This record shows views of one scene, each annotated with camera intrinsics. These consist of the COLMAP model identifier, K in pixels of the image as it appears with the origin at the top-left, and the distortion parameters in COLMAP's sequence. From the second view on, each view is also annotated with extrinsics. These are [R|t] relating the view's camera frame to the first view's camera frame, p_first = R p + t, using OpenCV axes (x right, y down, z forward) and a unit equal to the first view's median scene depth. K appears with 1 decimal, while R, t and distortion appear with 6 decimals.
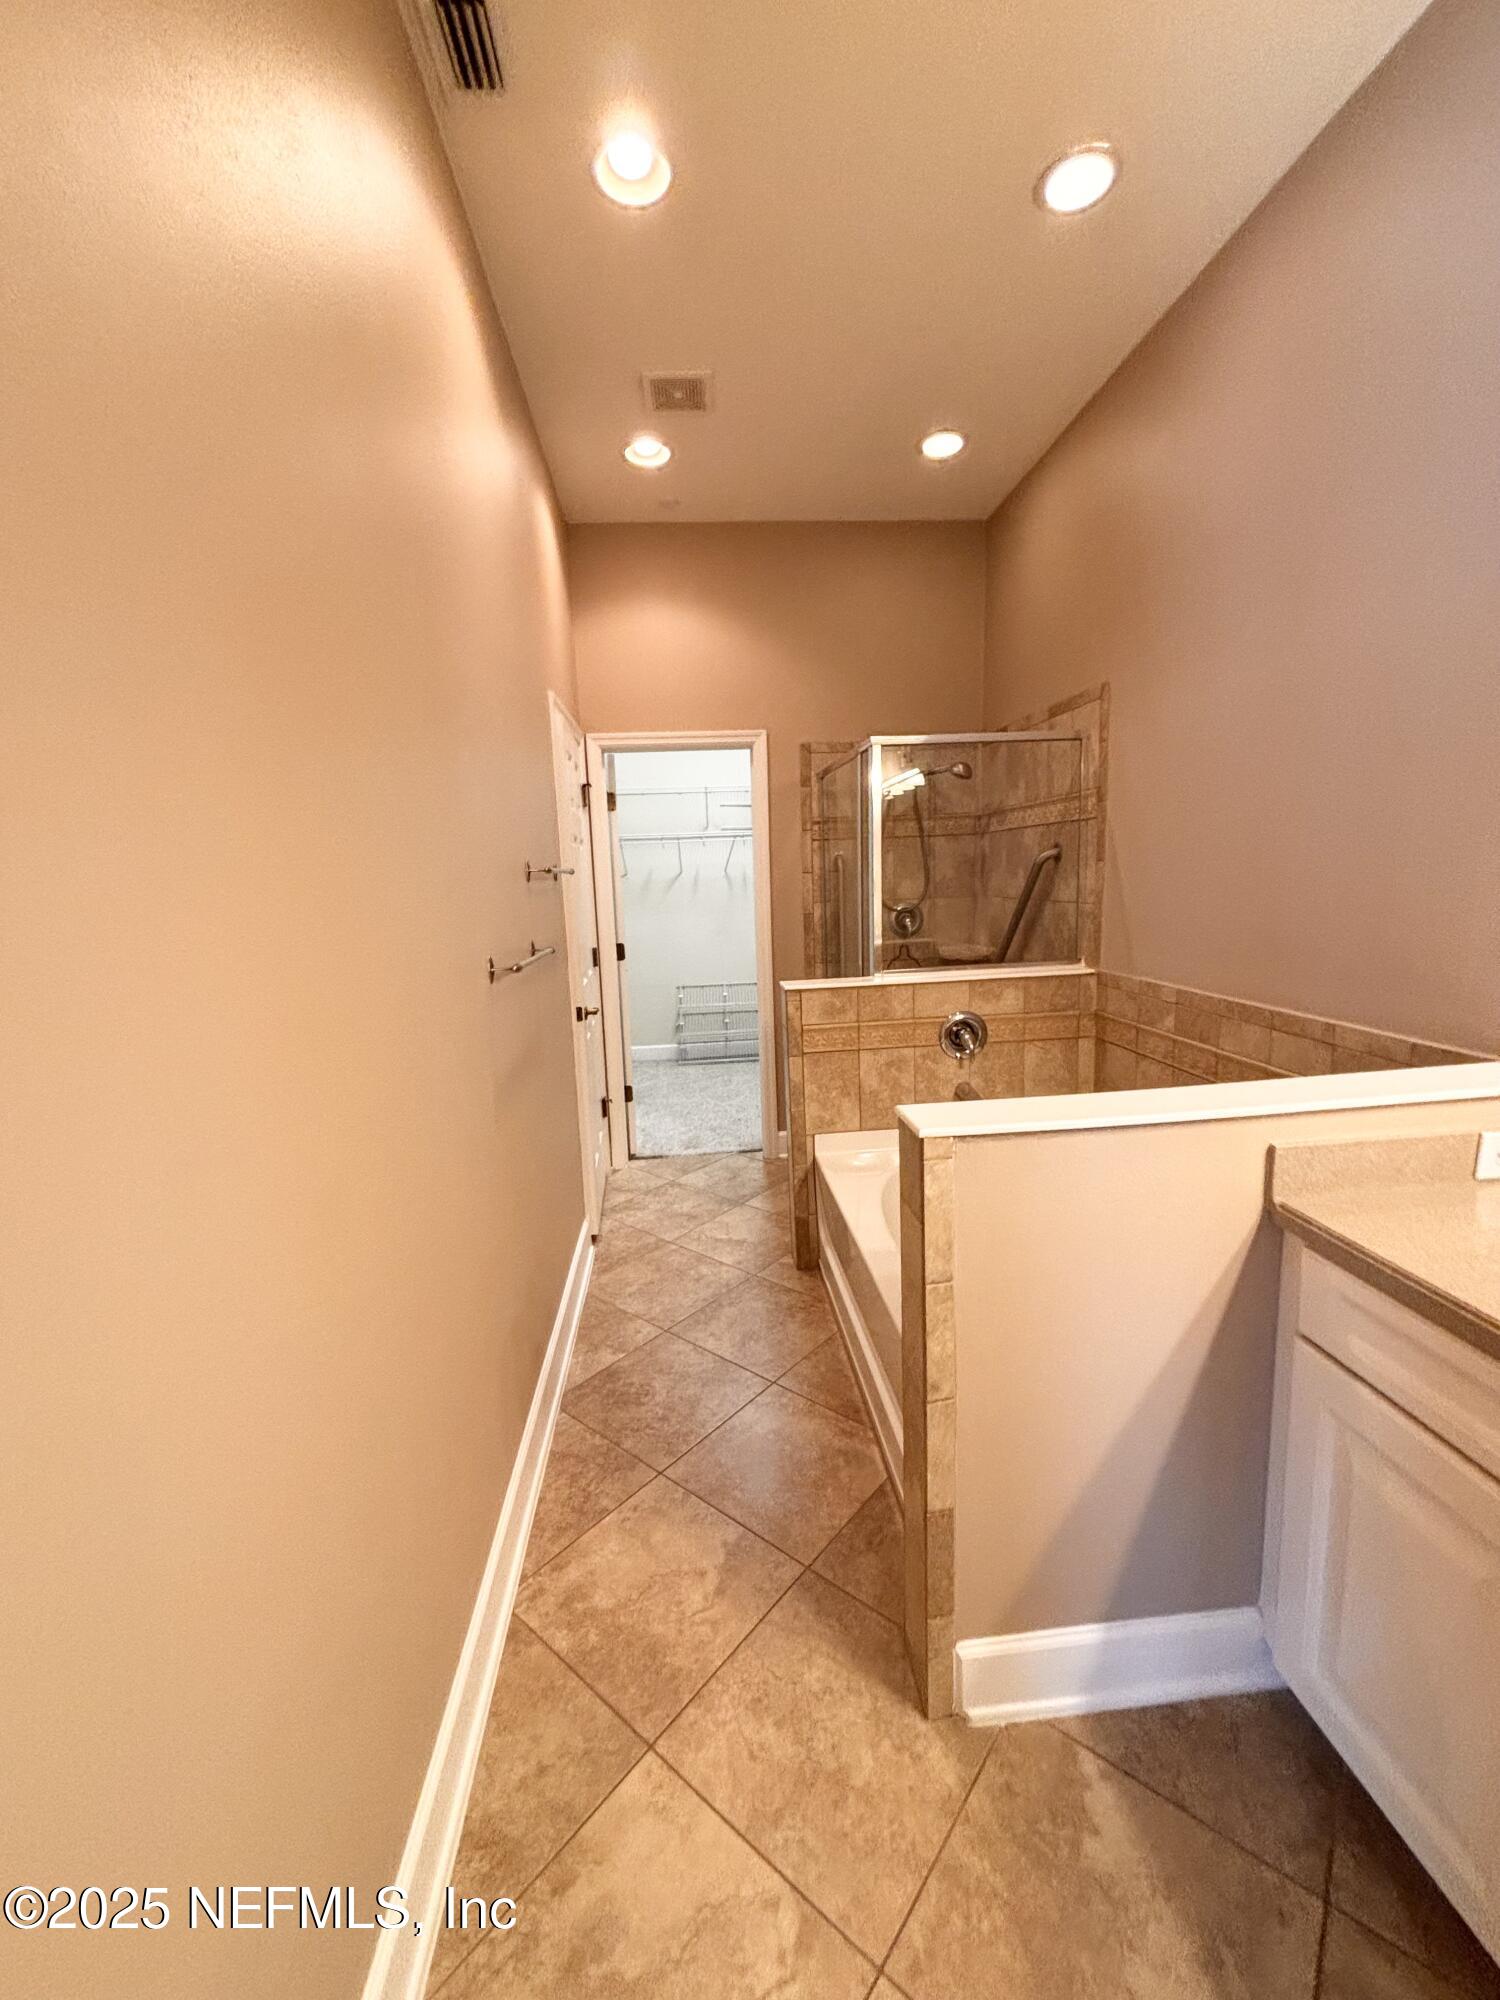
lens RADIAL K [[786.7, 0, 750.0], [0, 786.7, 1000.0], [0, 0, 1]] dist [-0.000685, -0.000599]
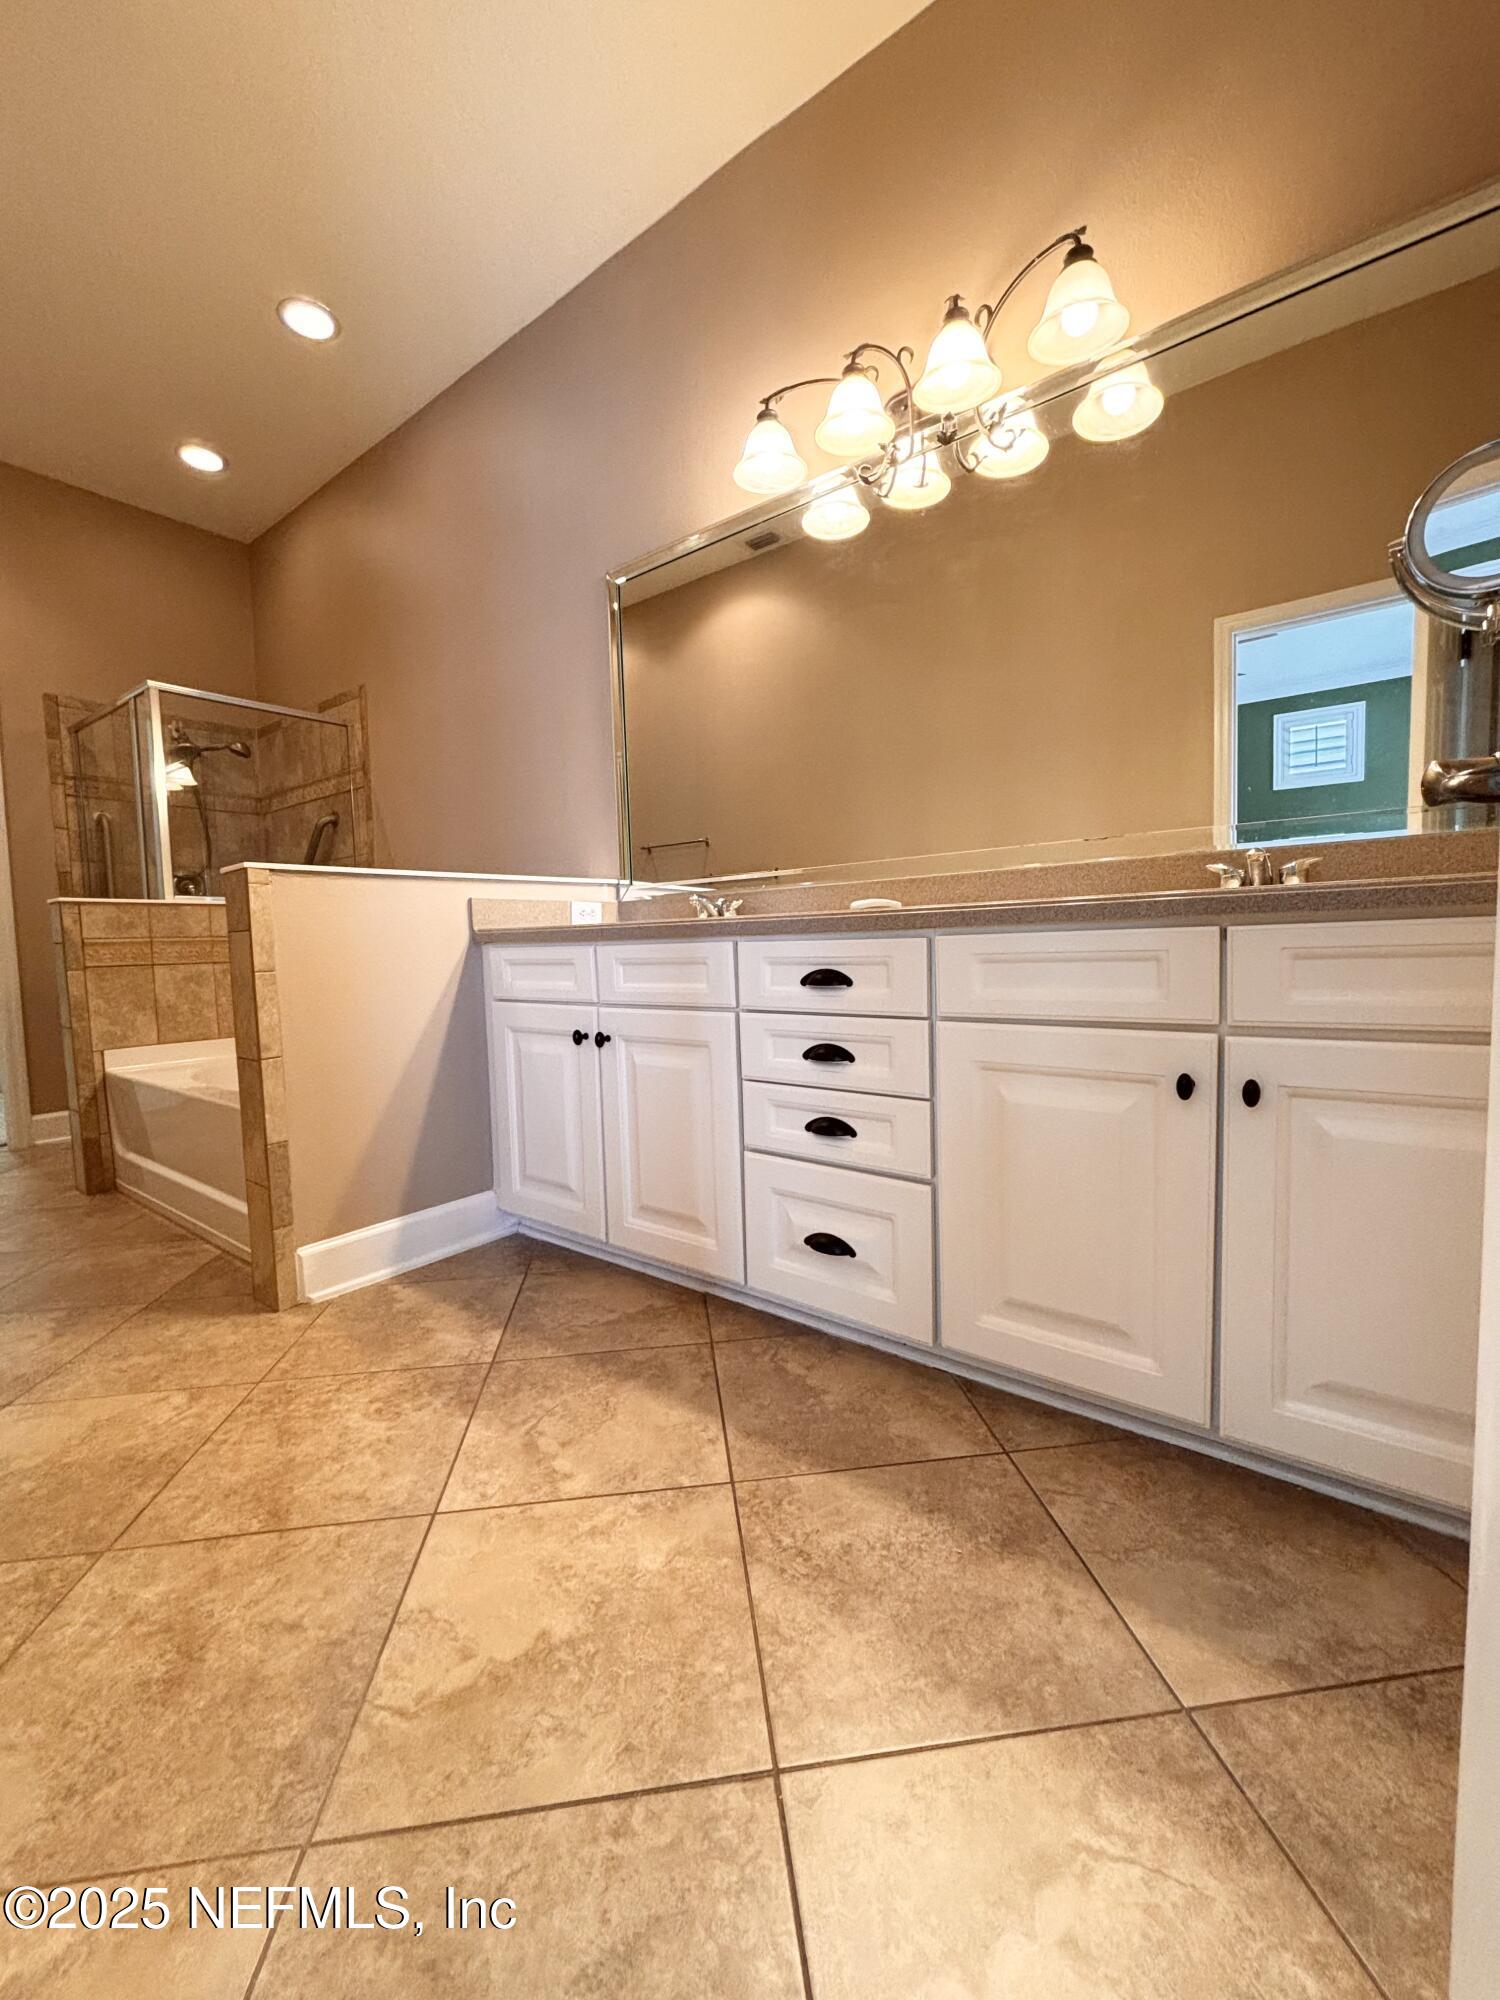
lens RADIAL K [[826.1, 0, 750.0], [0, 826.1, 1000.0], [0, 0, 1]] dist [-0.020296, 0.024593]
pose [[0.681463, -0.027320, 0.731343, -0.125145], [0.122264, 0.989509, -0.076960, 0.295282], [-0.721568, 0.141862, 0.677654, -0.323609]]
